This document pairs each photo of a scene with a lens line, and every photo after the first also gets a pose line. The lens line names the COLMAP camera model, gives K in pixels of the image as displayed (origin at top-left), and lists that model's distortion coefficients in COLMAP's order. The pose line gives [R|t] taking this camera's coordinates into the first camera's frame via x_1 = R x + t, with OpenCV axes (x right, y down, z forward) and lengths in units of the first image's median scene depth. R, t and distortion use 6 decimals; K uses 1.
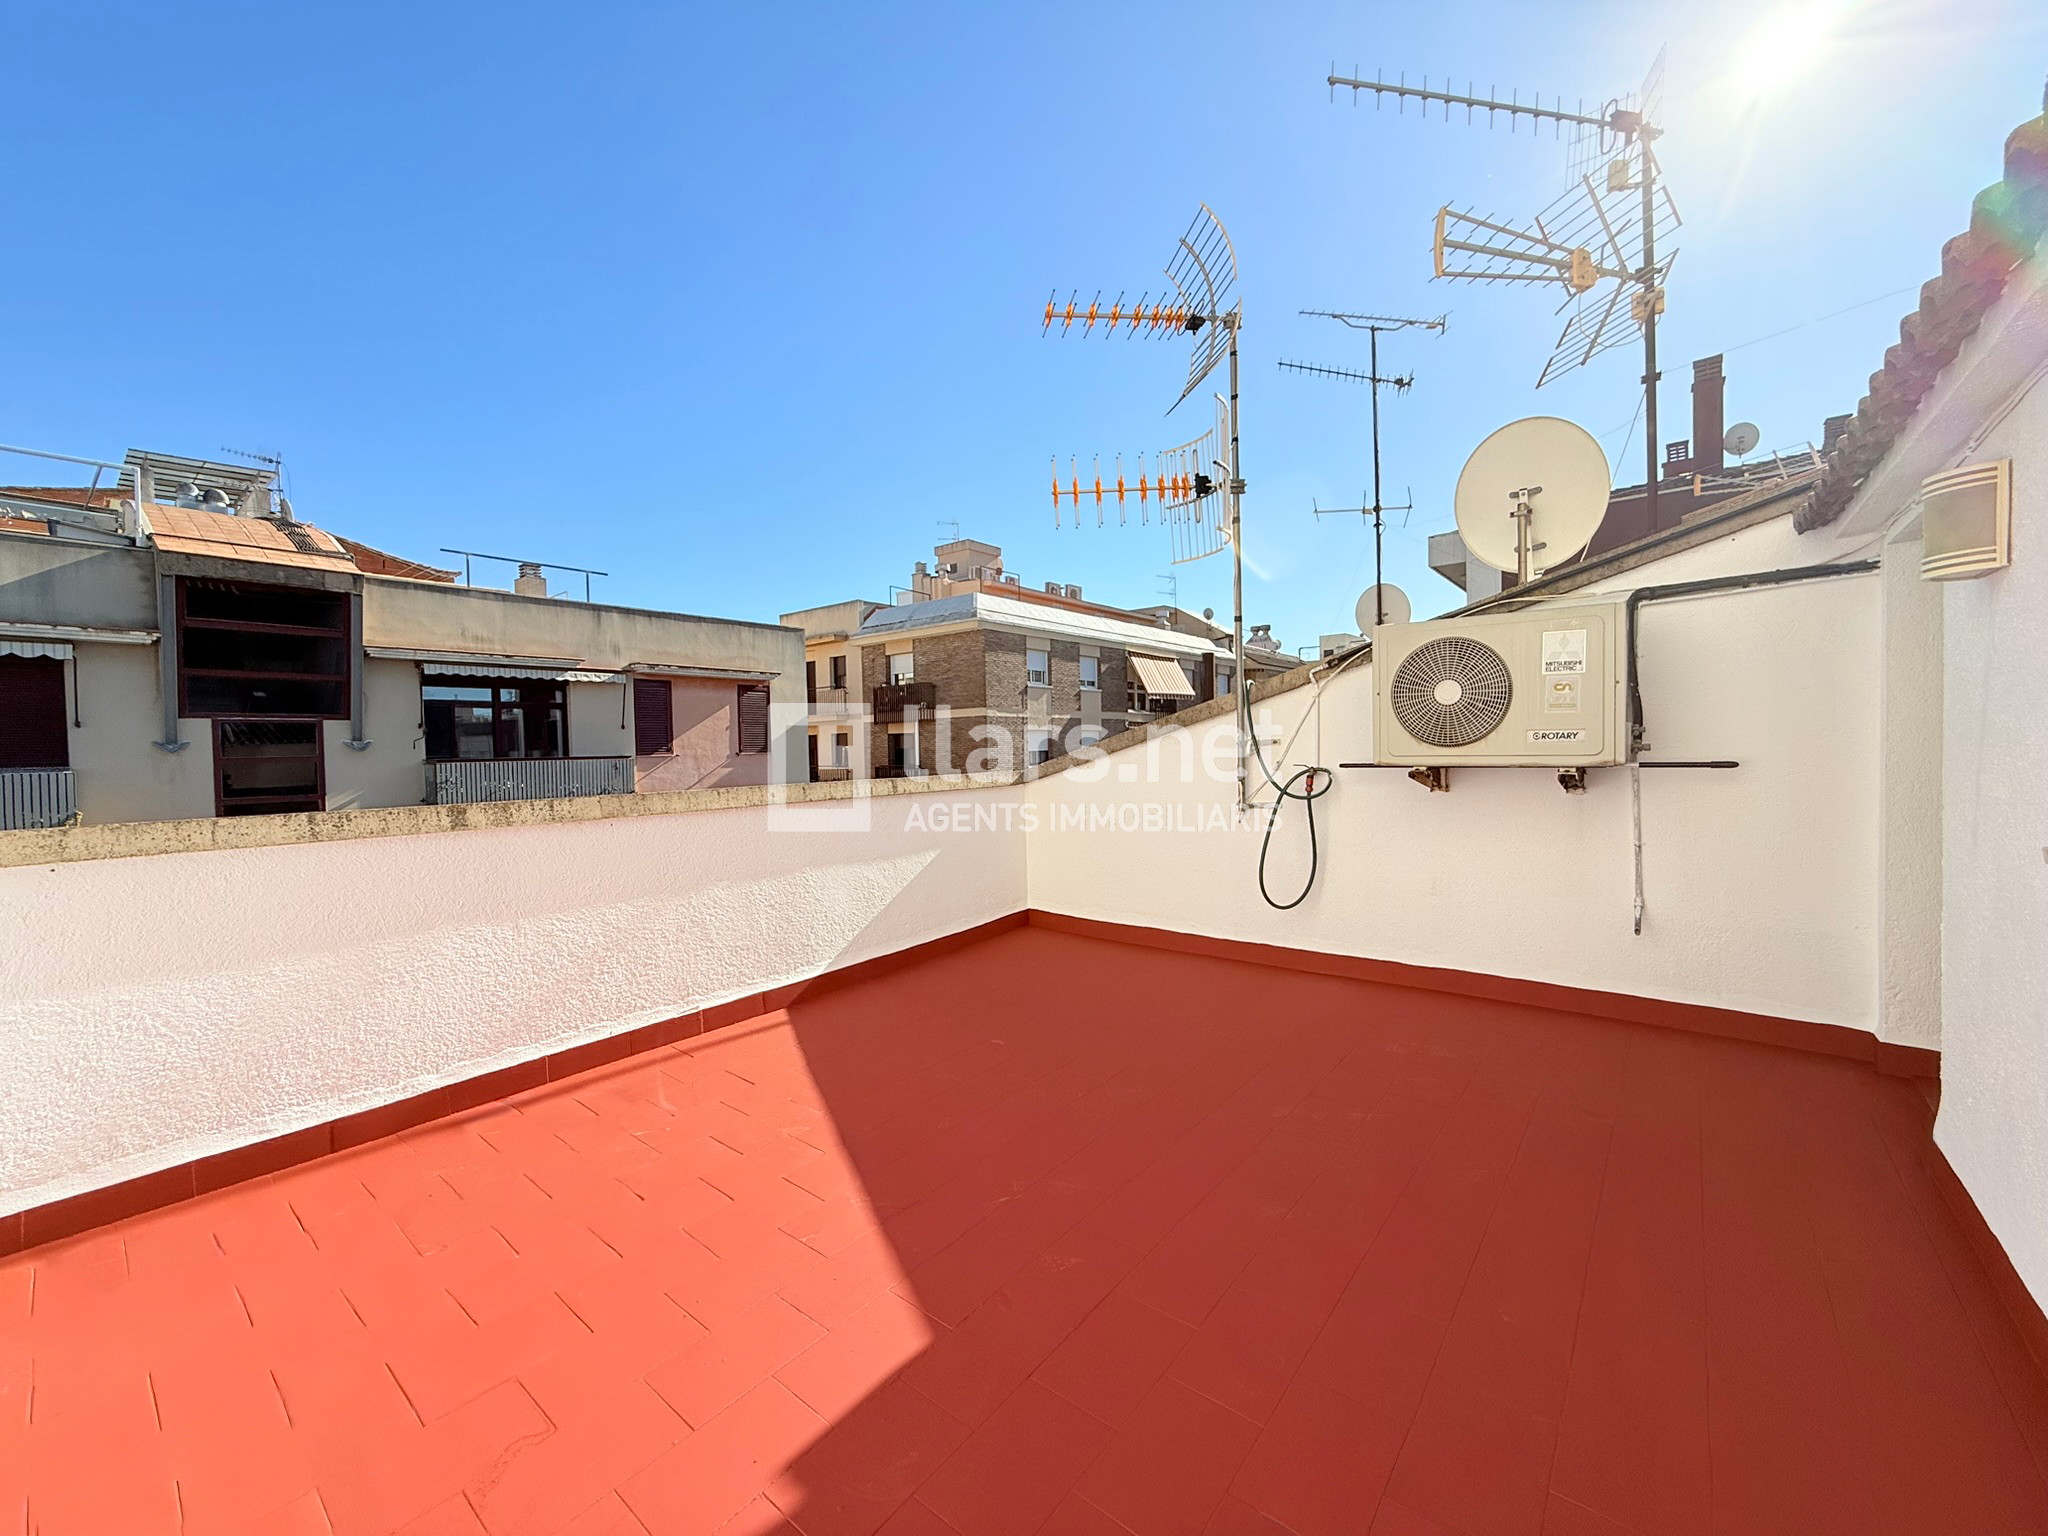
lens RADIAL K [[829.3, 0, 1018.7], [0, 829.3, 769.5], [0, 0, 1]] dist [-0.000086, -0.000140]
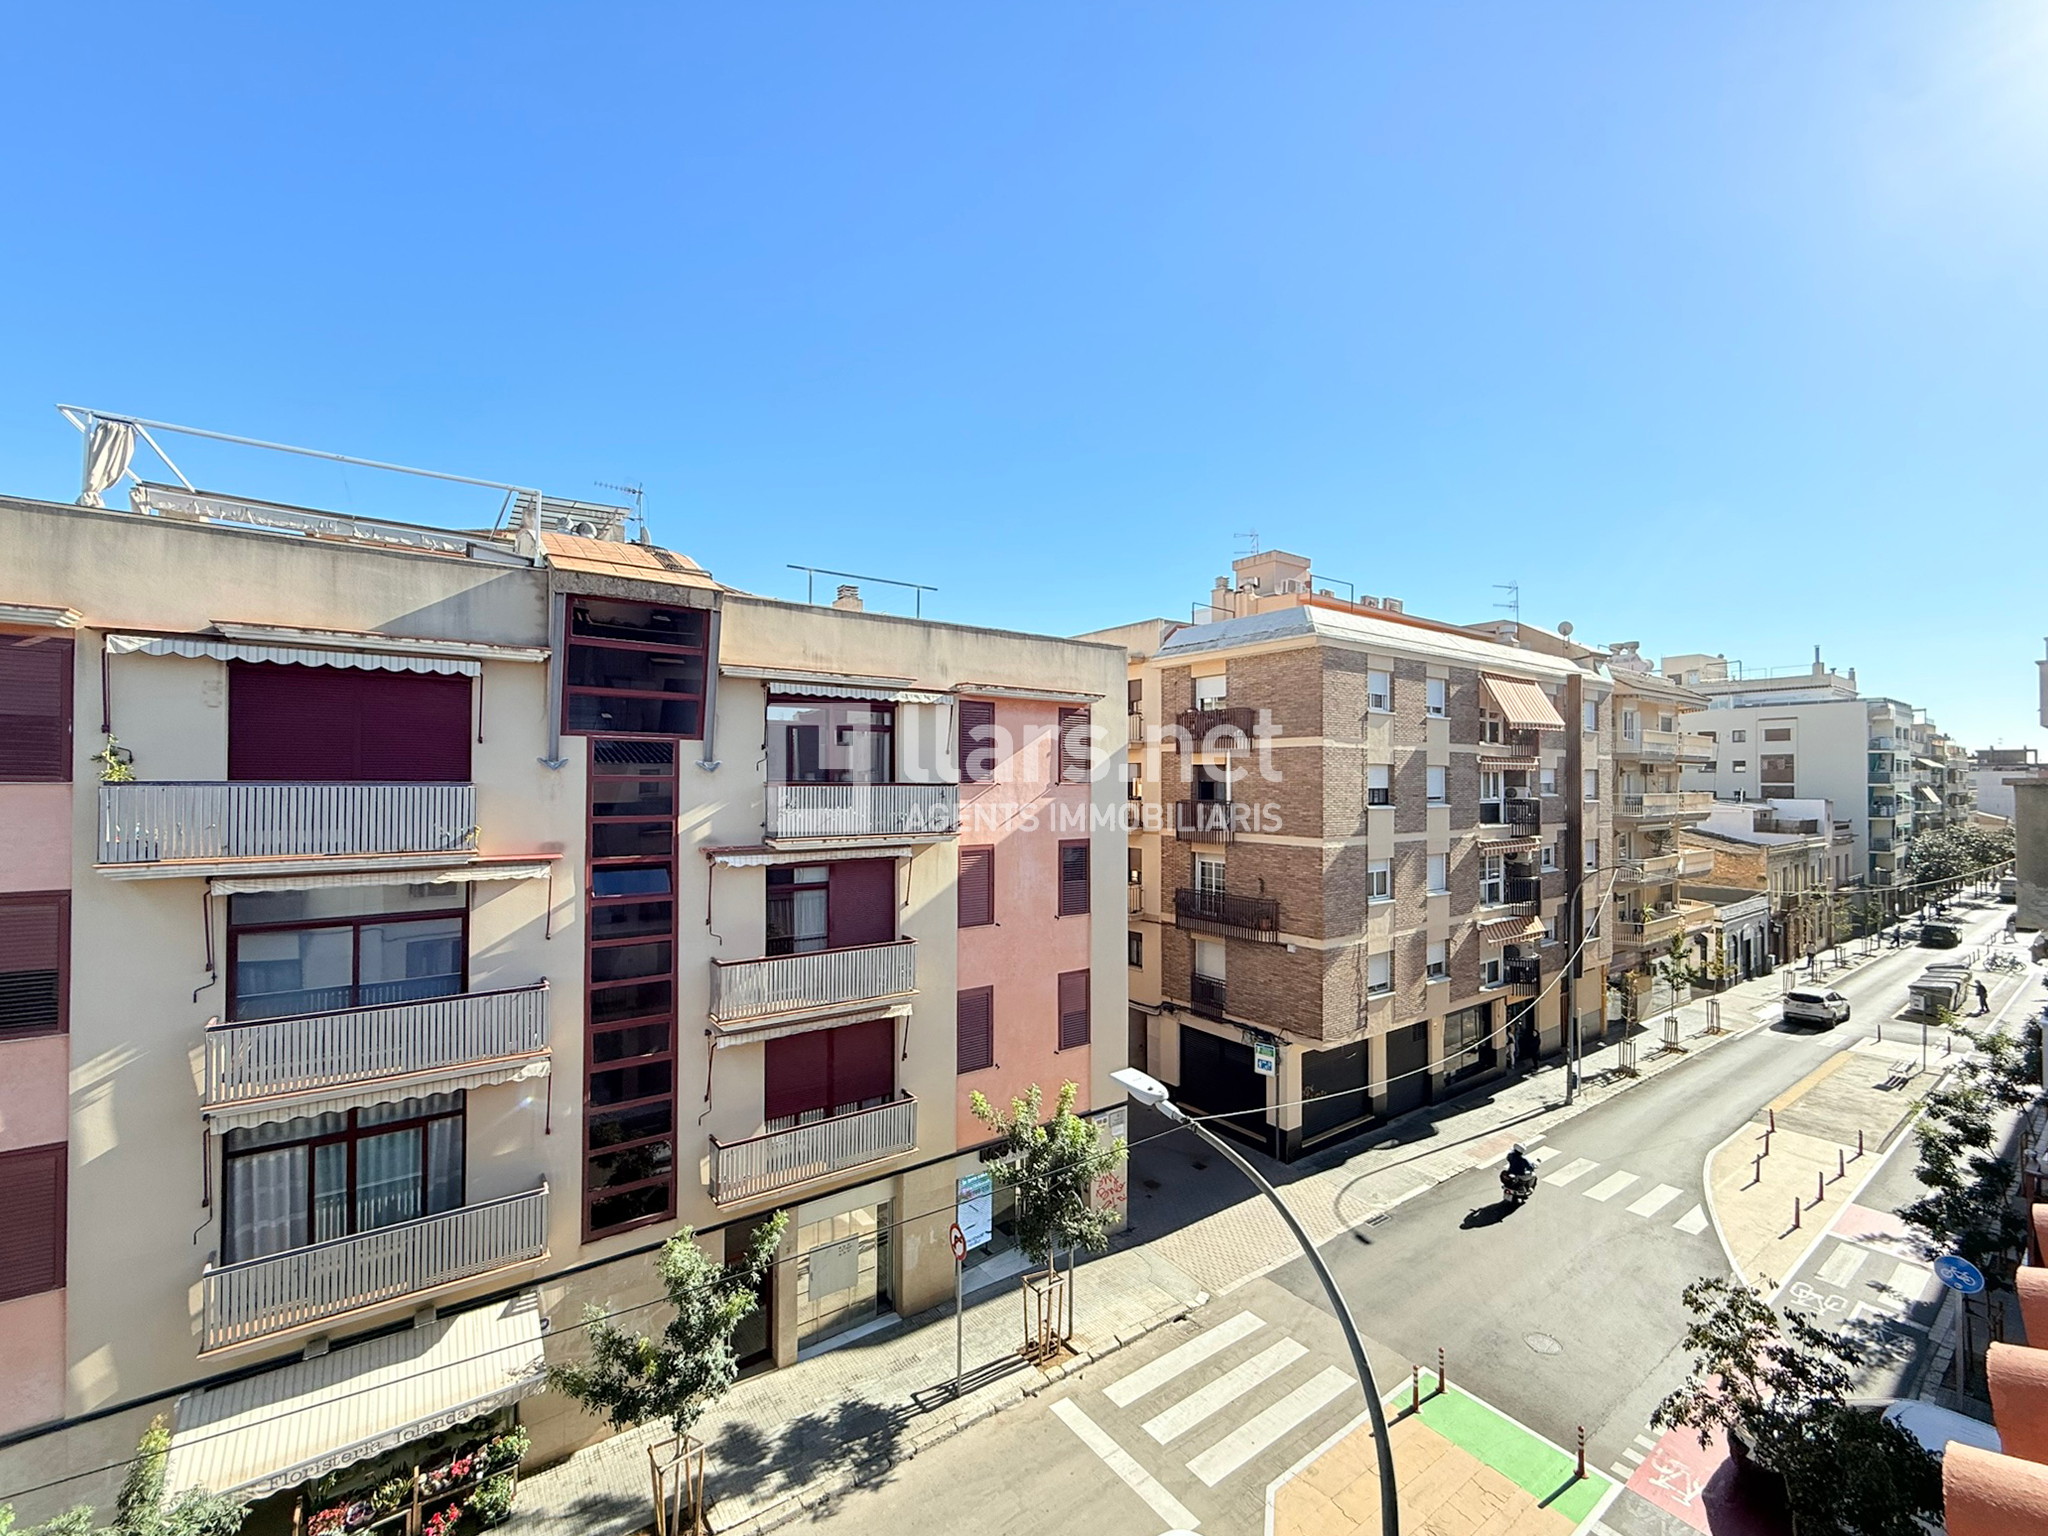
lens RADIAL K [[829.3, 0, 1024.0], [0, 829.3, 770.4], [0, 0, 1]] dist [-0.000086, -0.000140]
pose [[0.970213, 0.020811, -0.241358, -0.164280], [-0.029890, 0.998974, -0.034014, -0.001458], [0.240403, 0.040215, 0.969840, 0.118593]]
